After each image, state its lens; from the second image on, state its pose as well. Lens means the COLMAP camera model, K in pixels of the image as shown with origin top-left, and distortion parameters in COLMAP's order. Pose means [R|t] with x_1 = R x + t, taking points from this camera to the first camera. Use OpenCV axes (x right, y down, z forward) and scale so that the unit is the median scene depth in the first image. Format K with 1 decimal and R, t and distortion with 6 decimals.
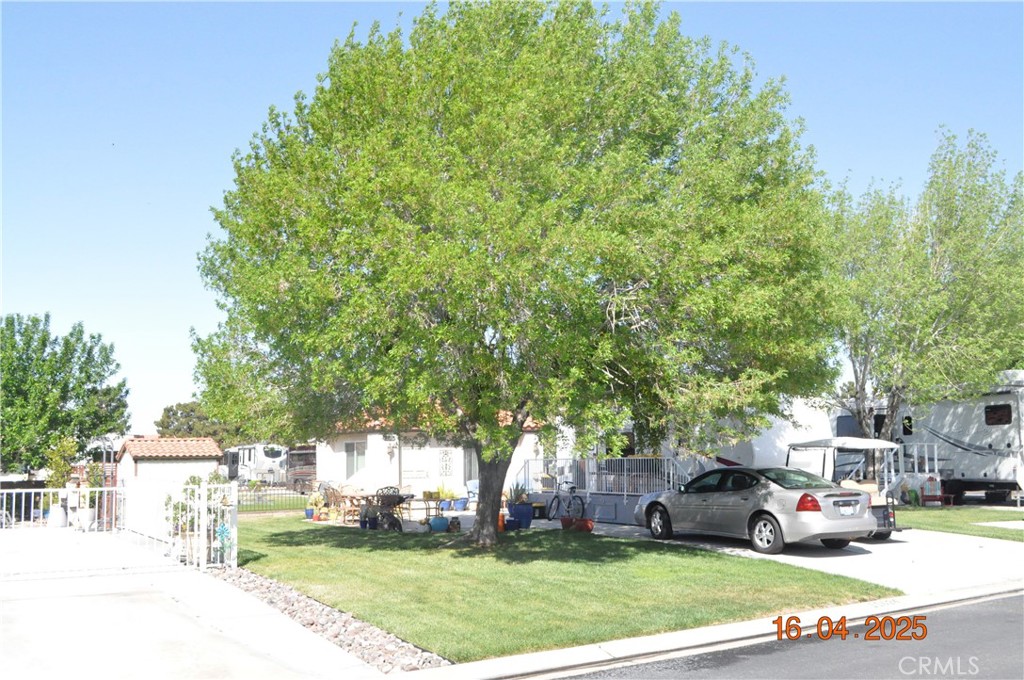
lens RADIAL K [[1018.1, 0, 515.0], [0, 1018.1, 357.5], [0, 0, 1]] dist [-0.061958, 0.000000]
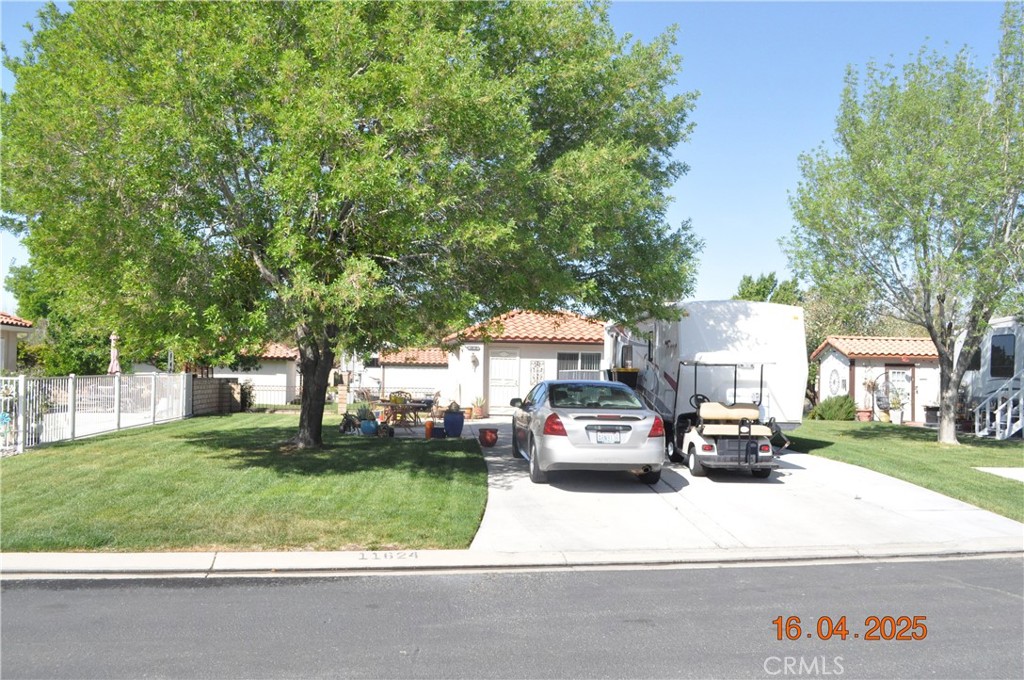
lens RADIAL K [[875.4, 0, 518.9], [0, 875.4, 349.4], [0, 0, 1]] dist [-0.074293, -0.005349]
pose [[0.907882, 0.019812, -0.418756, 0.543995], [0.010208, 0.997542, 0.069327, 0.031610], [0.419100, -0.067215, 0.905448, 0.336046]]
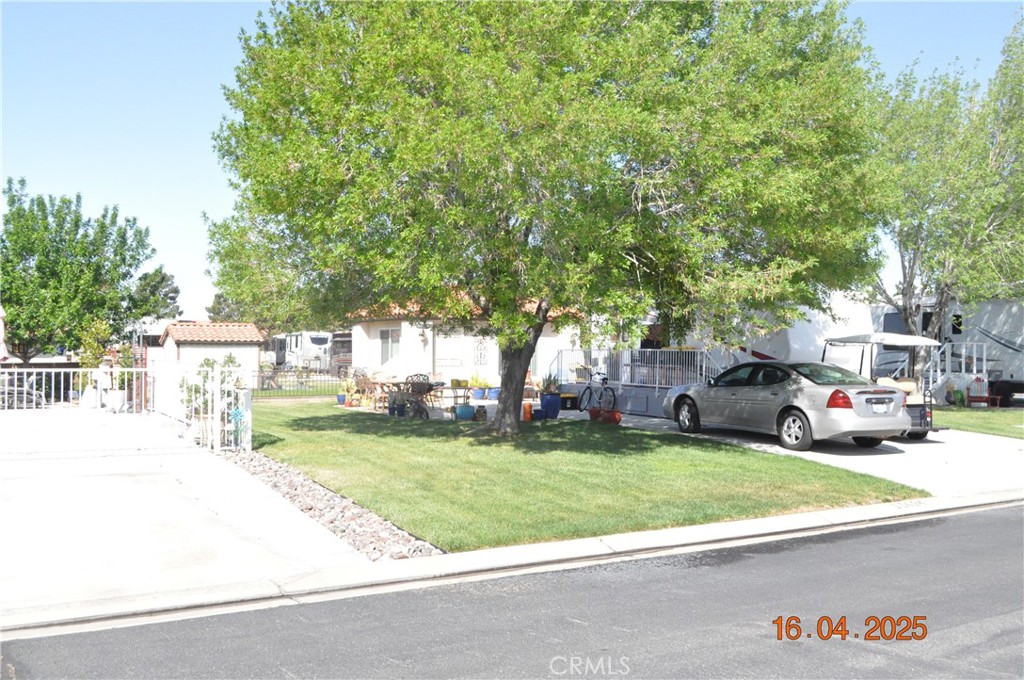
lens RADIAL K [[1018.1, 0, 509.3], [0, 1018.1, 362.8], [0, 0, 1]] dist [-0.061958, 0.000000]
pose [[0.998329, 0.020380, -0.054079, 0.026436], [-0.014241, 0.993655, 0.111565, 0.005834], [0.056010, -0.110609, 0.992285, 0.029060]]
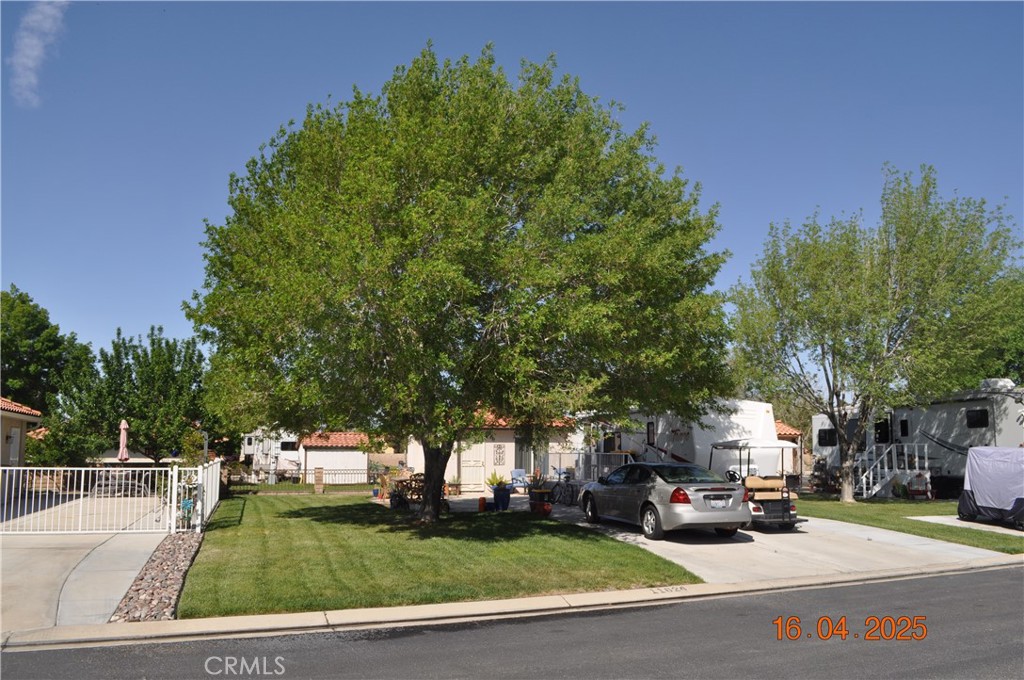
lens RADIAL K [[804.3, 0, 517.8], [0, 804.3, 353.5], [0, 0, 1]] dist [-0.086486, 0.016063]
pose [[0.979341, -0.008550, -0.202034, 0.285510], [0.004179, 0.999748, -0.022052, 0.003488], [0.202172, 0.020753, 0.979130, 0.082464]]
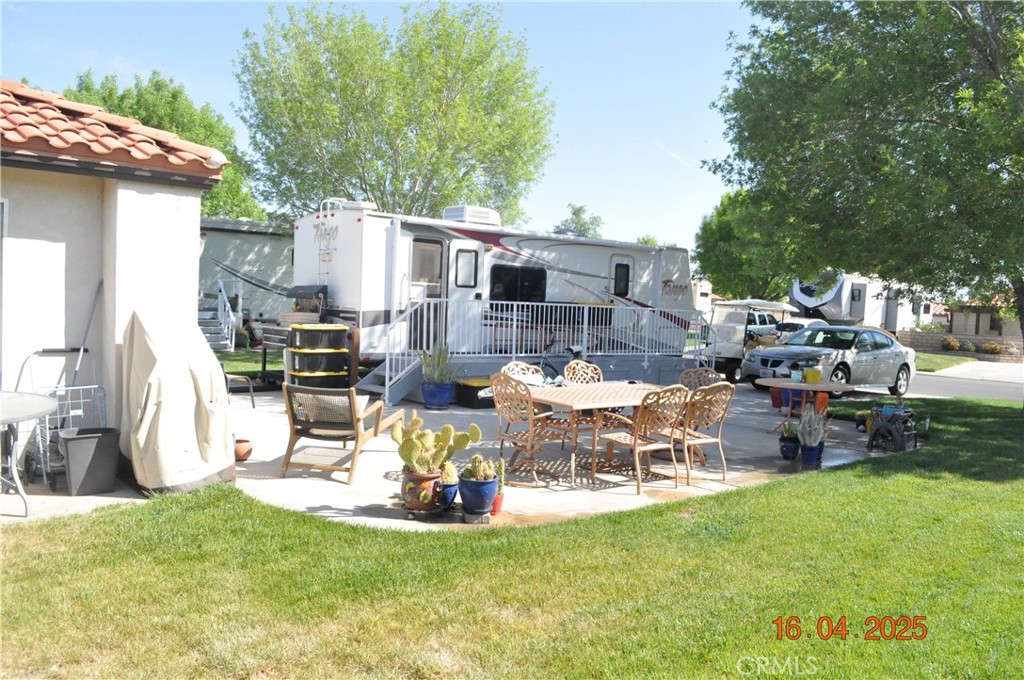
lens RADIAL K [[804.3, 0, 514.2], [0, 804.3, 351.1], [0, 0, 1]] dist [-0.086486, 0.016063]
pose [[-0.198964, -0.054031, 0.978516, -0.681743], [-0.134988, 0.990473, 0.027243, 0.180576], [-0.970666, -0.126667, -0.204362, 1.708262]]
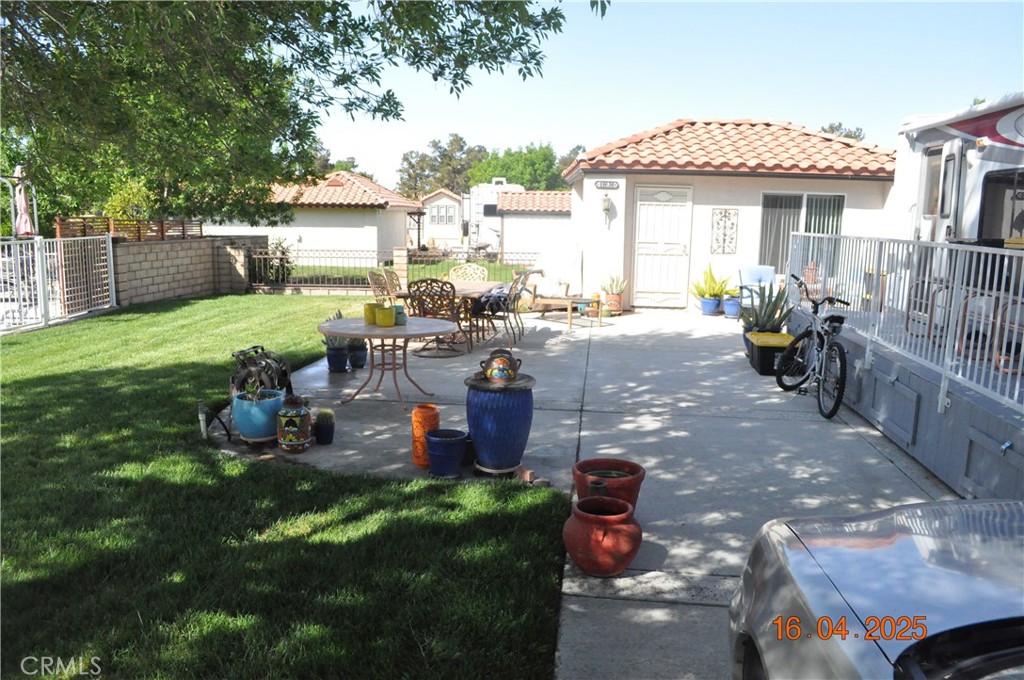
lens RADIAL K [[804.3, 0, 515.6], [0, 804.3, 350.3], [0, 0, 1]] dist [-0.086486, 0.016063]
pose [[0.812181, 0.125090, -0.569837, 0.187214], [0.028461, 0.967085, 0.252858, 0.096170], [0.582711, -0.221584, 0.781888, 1.061217]]
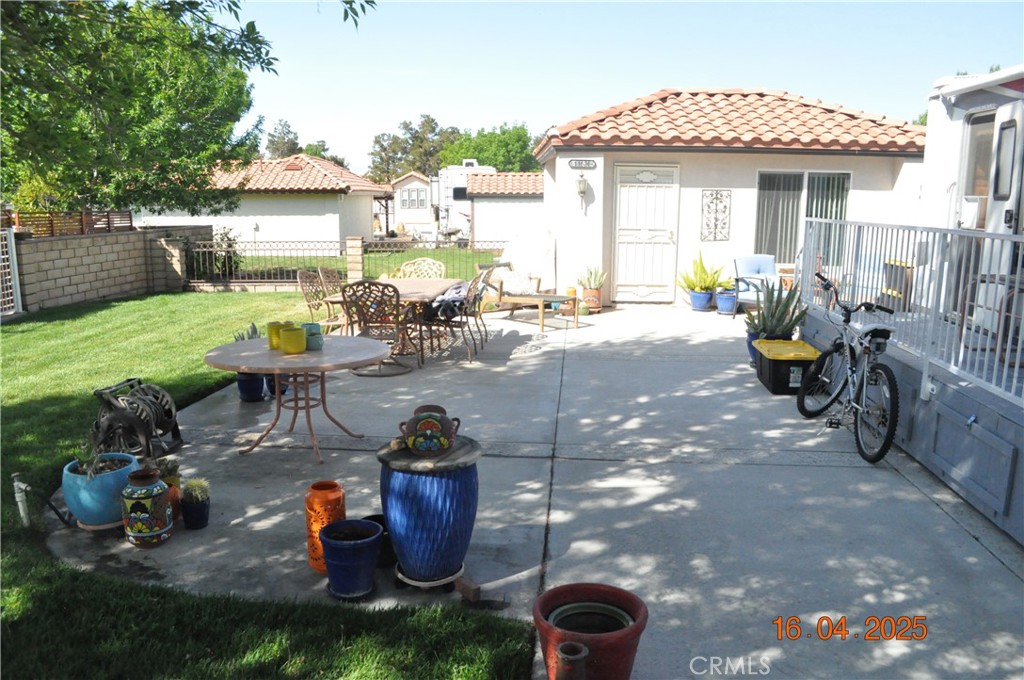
lens RADIAL K [[804.3, 0, 516.8], [0, 804.3, 355.9], [0, 0, 1]] dist [-0.086486, 0.016063]
pose [[0.830066, 0.127031, -0.543004, 0.137633], [0.037047, 0.958998, 0.280981, 0.103555], [0.556433, -0.253349, 0.791325, 1.149507]]
